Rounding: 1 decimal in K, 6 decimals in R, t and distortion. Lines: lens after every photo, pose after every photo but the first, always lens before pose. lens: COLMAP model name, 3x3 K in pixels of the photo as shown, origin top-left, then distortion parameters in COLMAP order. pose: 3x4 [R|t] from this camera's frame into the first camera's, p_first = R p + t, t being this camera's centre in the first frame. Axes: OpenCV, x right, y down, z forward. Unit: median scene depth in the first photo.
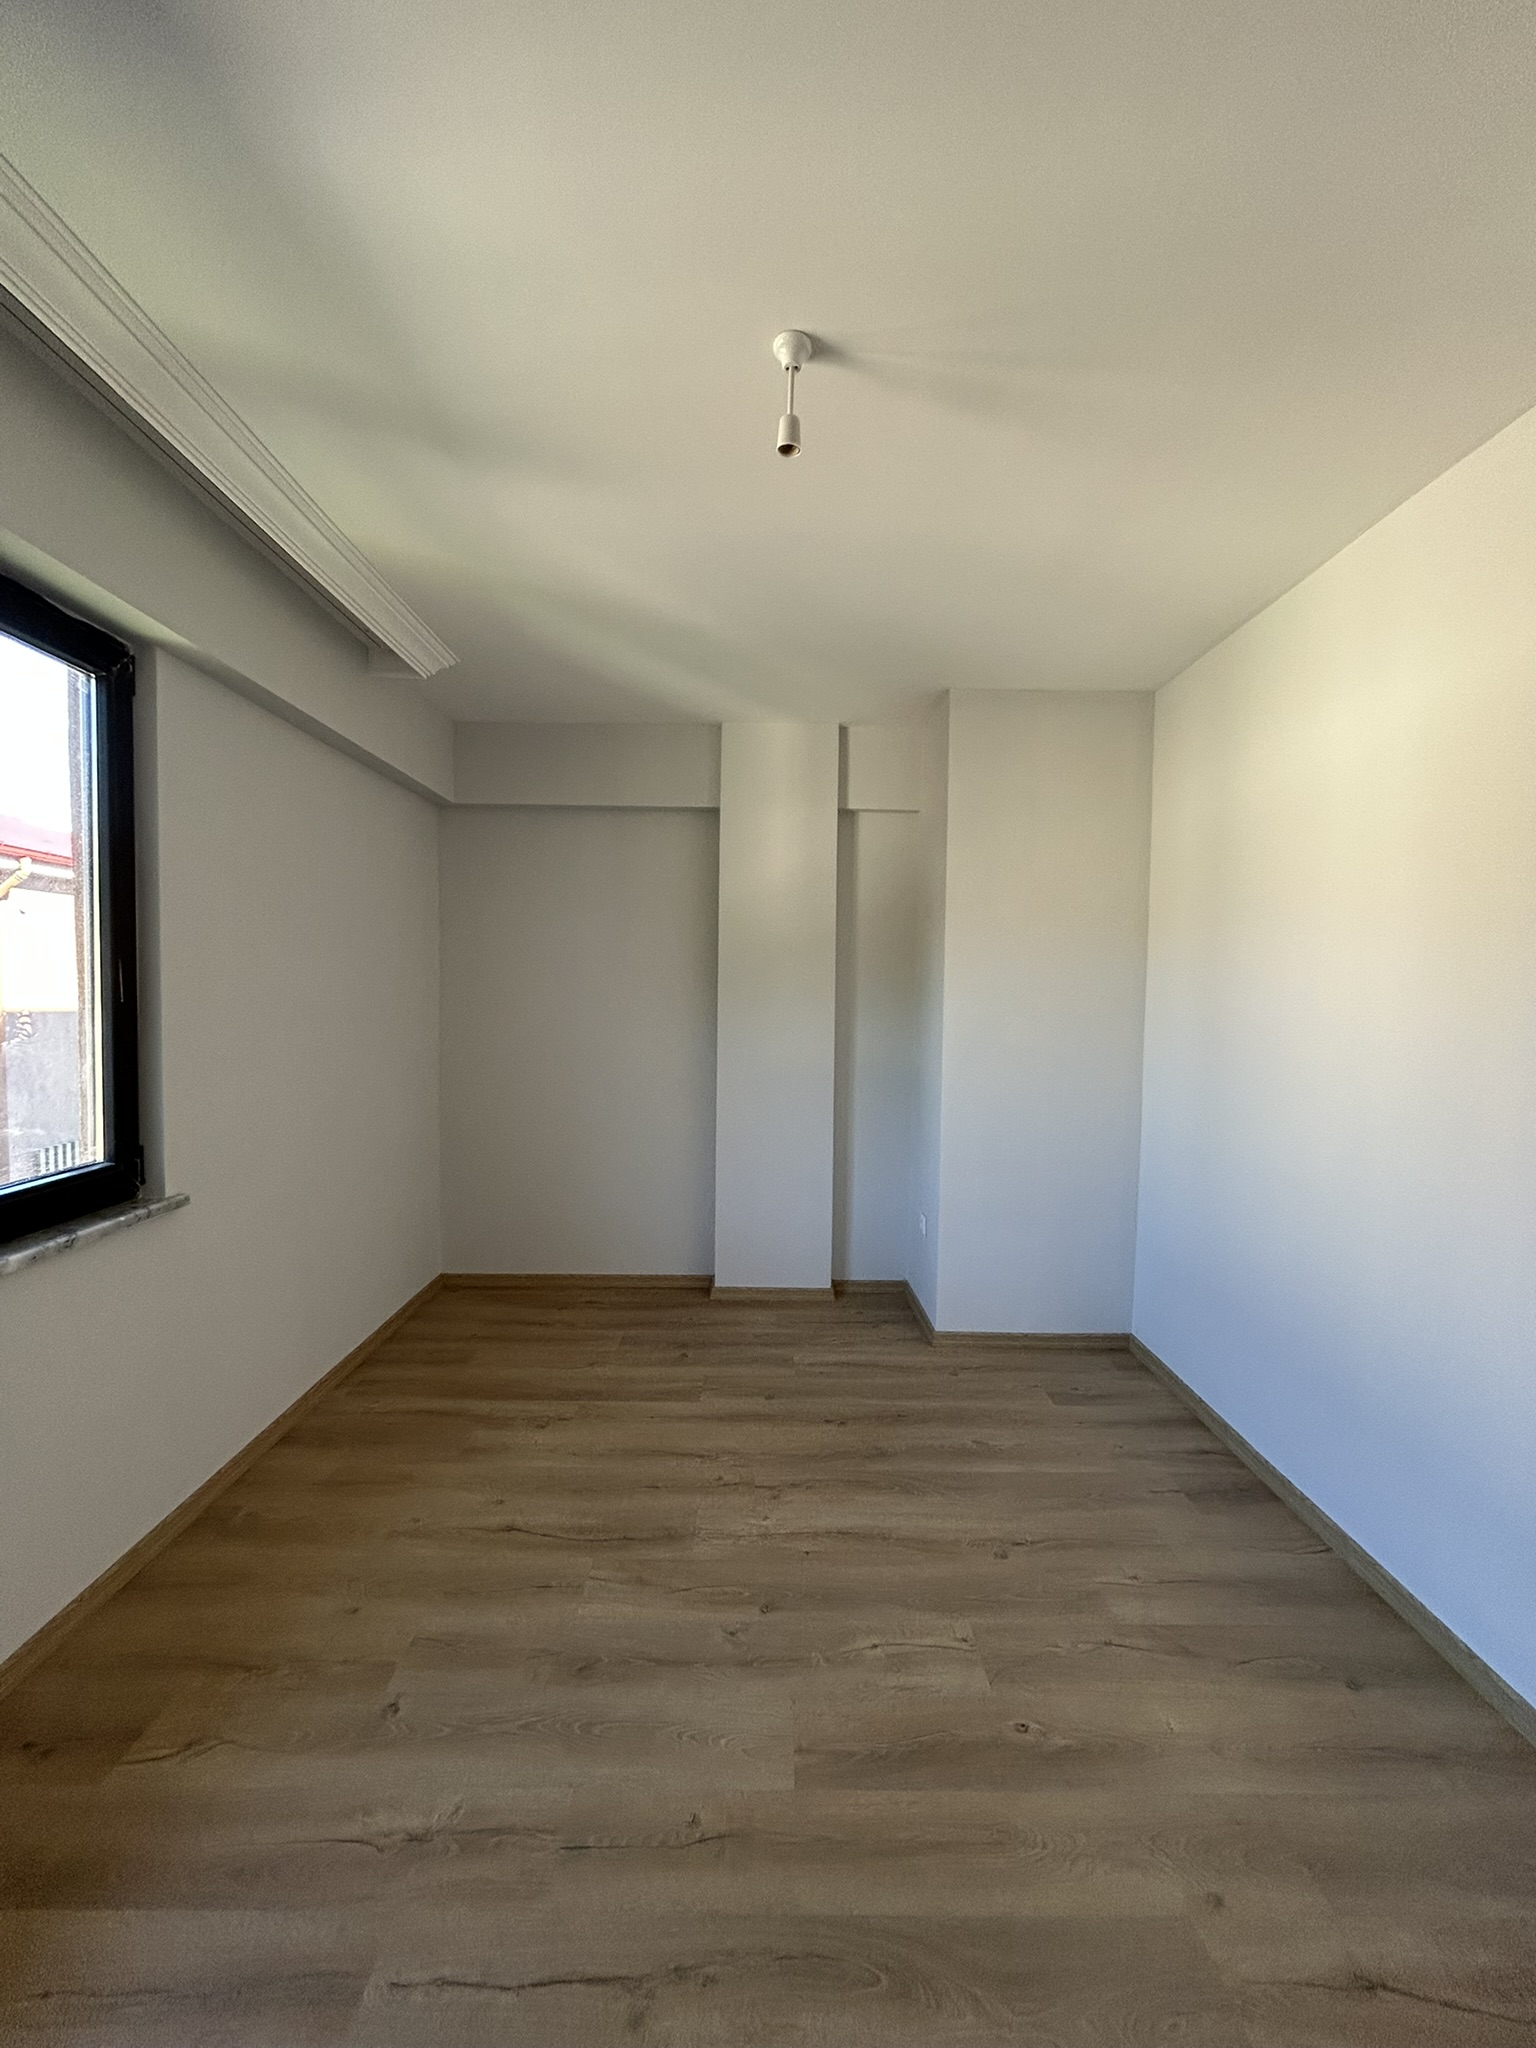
lens RADIAL K [[822.5, 0, 775.4], [0, 822.5, 1020.1], [0, 0, 1]] dist [-0.002782, 0.001180]
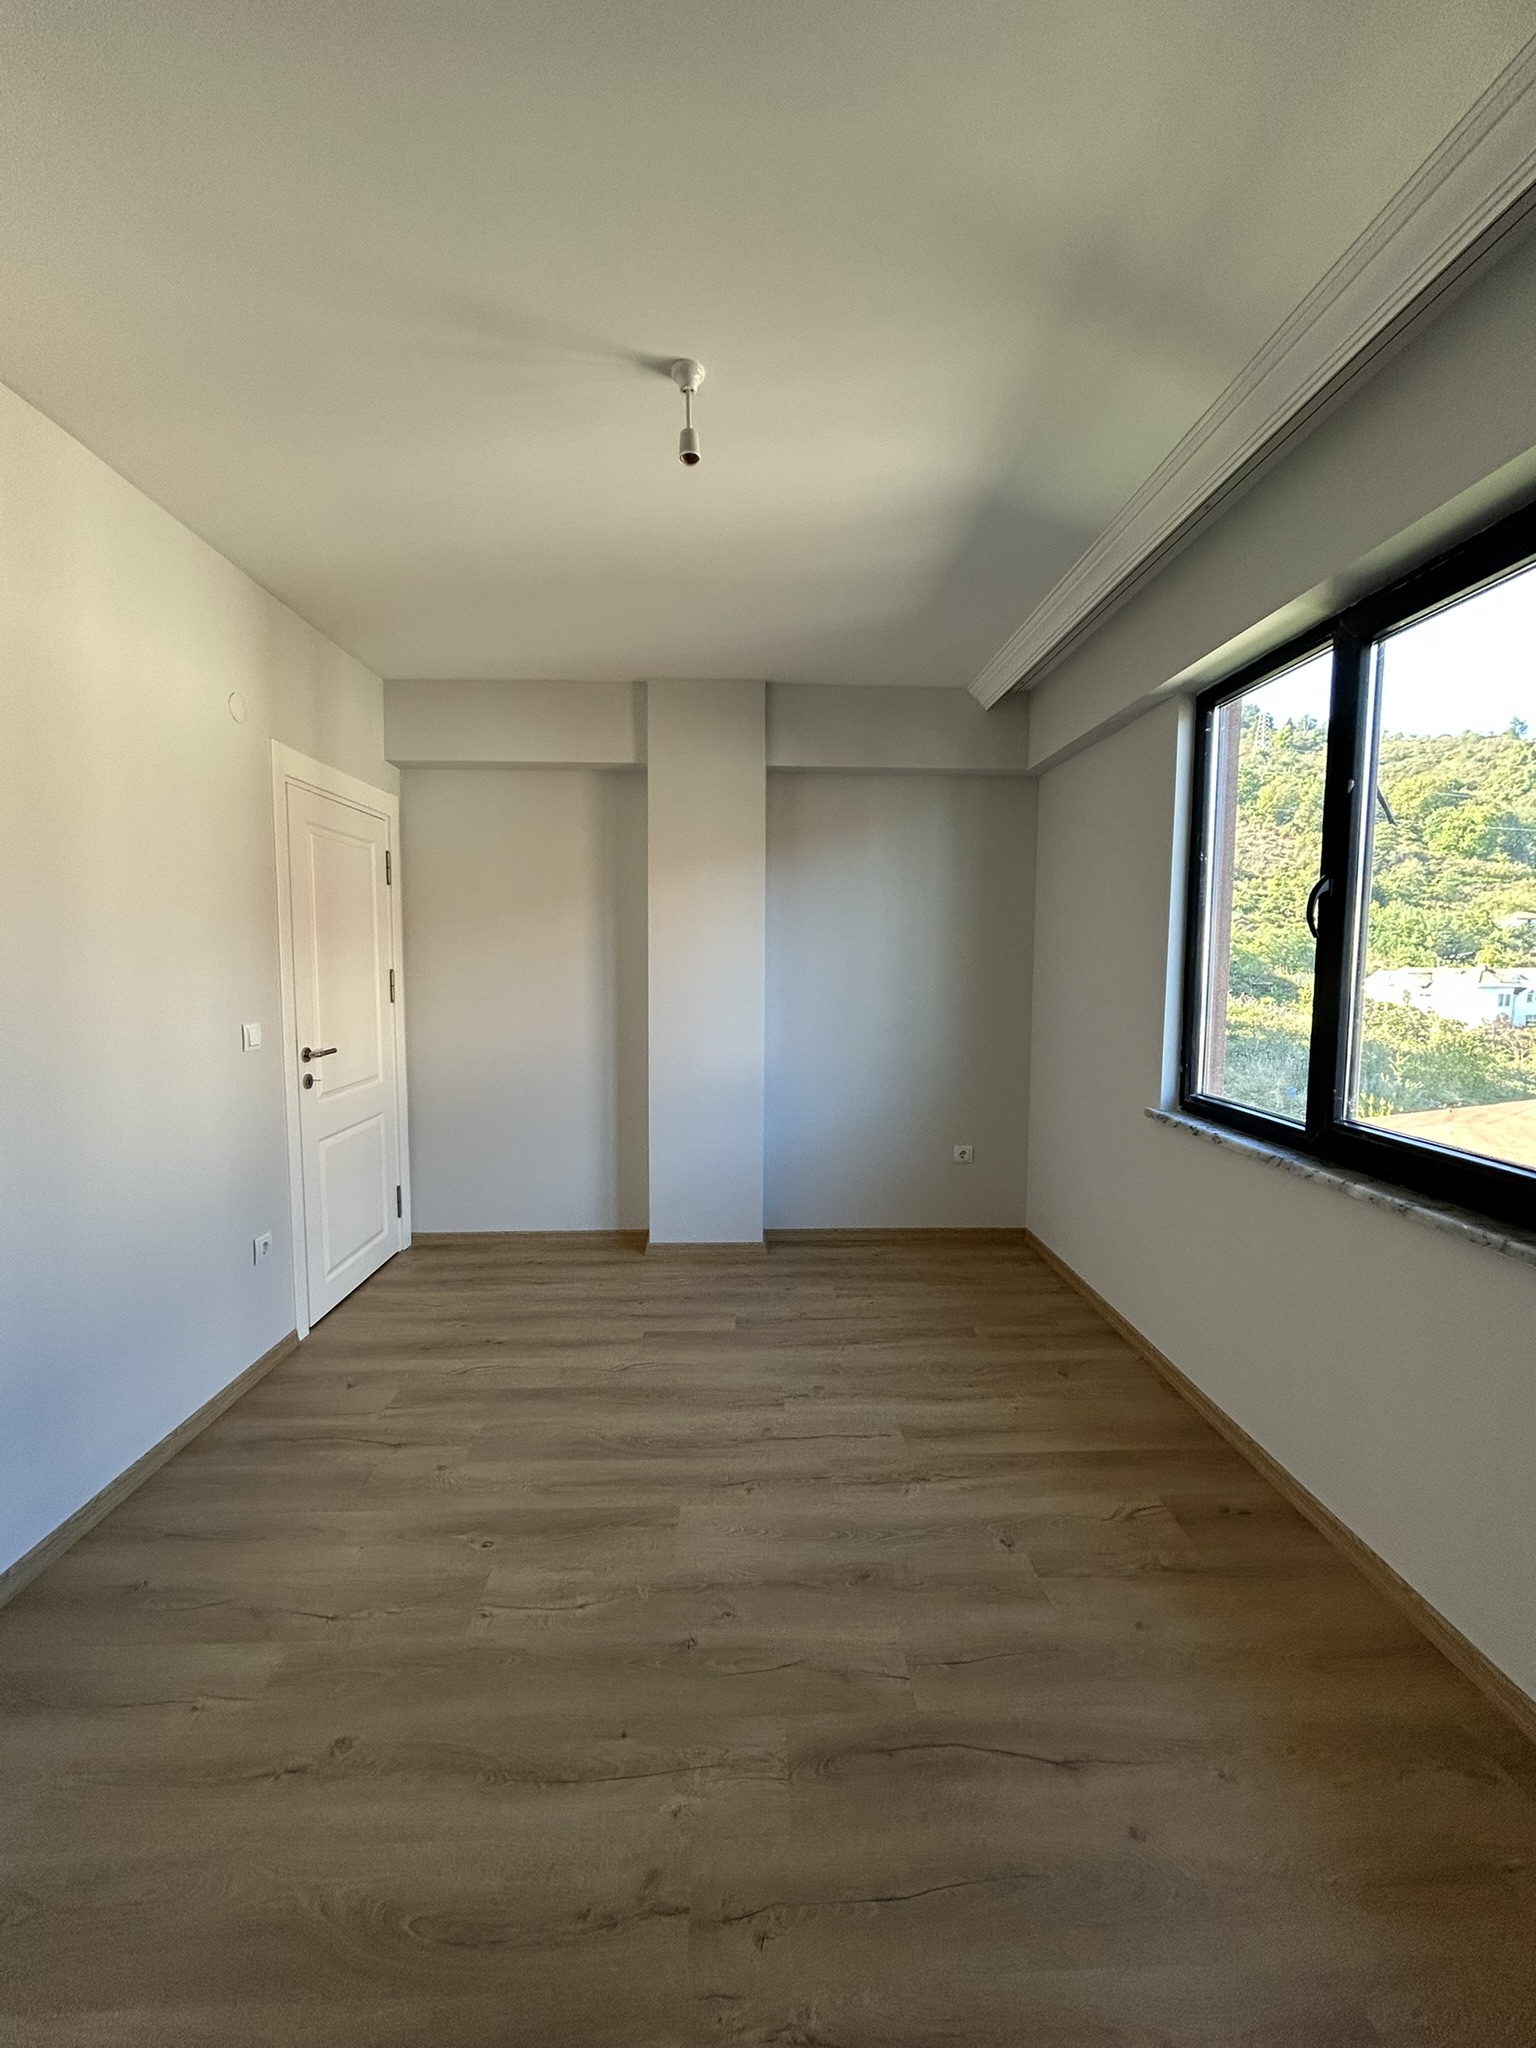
lens RADIAL K [[822.5, 0, 764.4], [0, 822.5, 1036.8], [0, 0, 1]] dist [-0.002782, 0.001180]
pose [[-0.999669, -0.020442, -0.015622, -0.068292], [-0.022382, 0.990420, 0.136261, -0.050159], [0.012687, 0.136566, -0.990550, 1.880127]]
